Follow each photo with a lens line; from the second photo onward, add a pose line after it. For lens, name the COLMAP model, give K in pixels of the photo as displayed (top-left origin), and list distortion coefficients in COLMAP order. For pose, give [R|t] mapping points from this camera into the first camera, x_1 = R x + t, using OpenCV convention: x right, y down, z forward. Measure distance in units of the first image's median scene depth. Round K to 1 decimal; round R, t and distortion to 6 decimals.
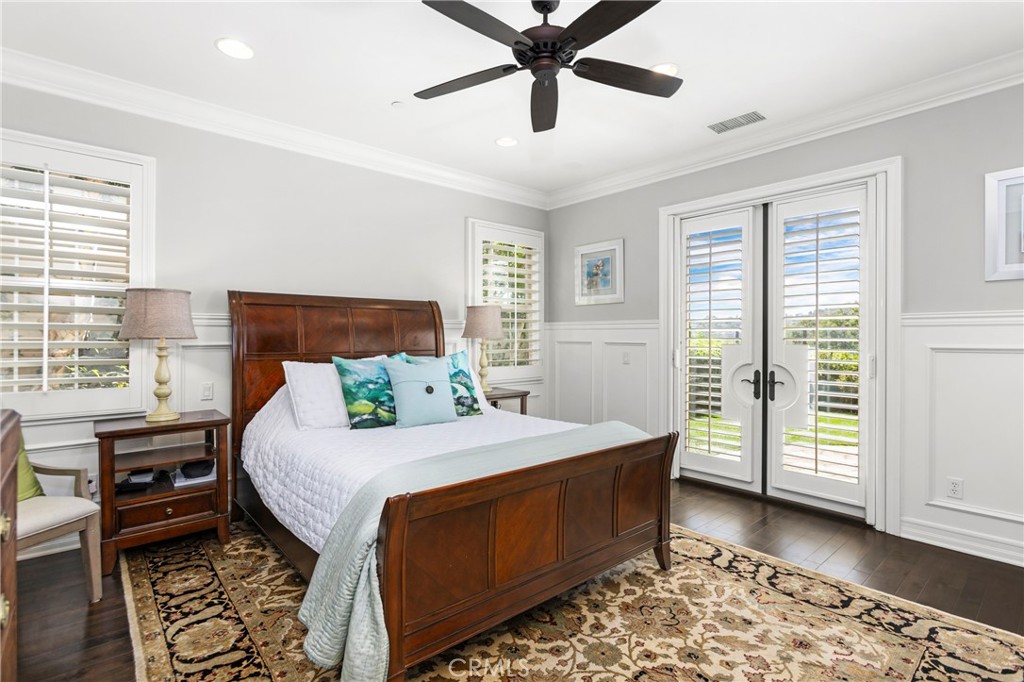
lens RADIAL K [[493.1, 0, 505.2], [0, 493.1, 338.7], [0, 0, 1]] dist [0.001625, 0.000795]
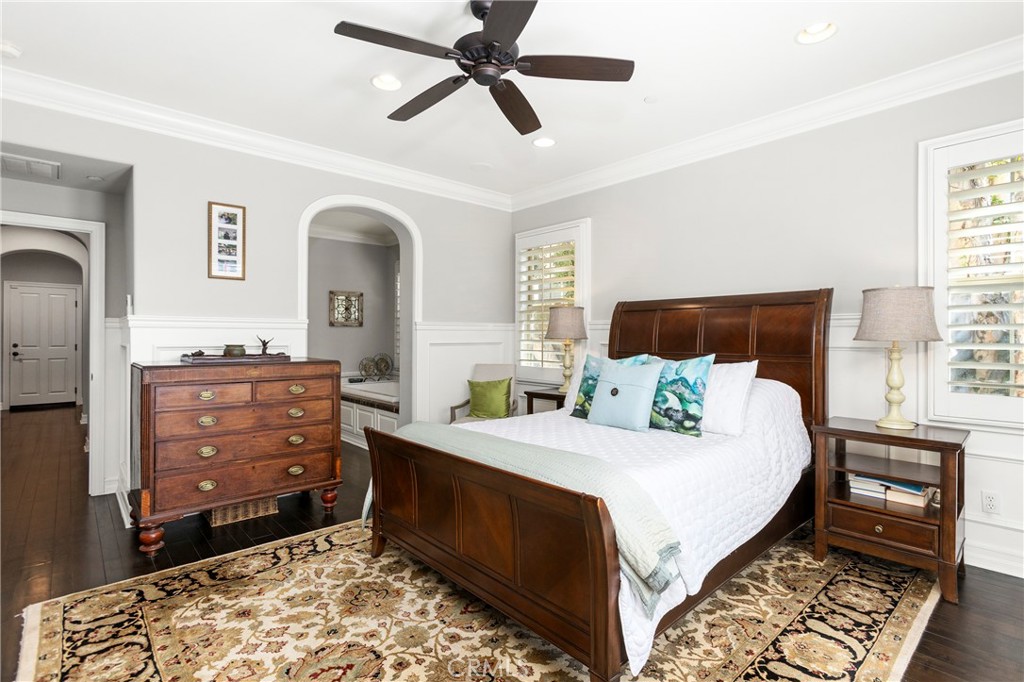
lens RADIAL K [[493.1, 0, 507.9], [0, 493.1, 338.8], [0, 0, 1]] dist [0.001625, 0.000795]
pose [[0.014179, -0.001687, -0.999898, 1.019961], [-0.006802, 0.999975, -0.001783, 0.002893], [0.999876, 0.006827, 0.014168, 0.963921]]
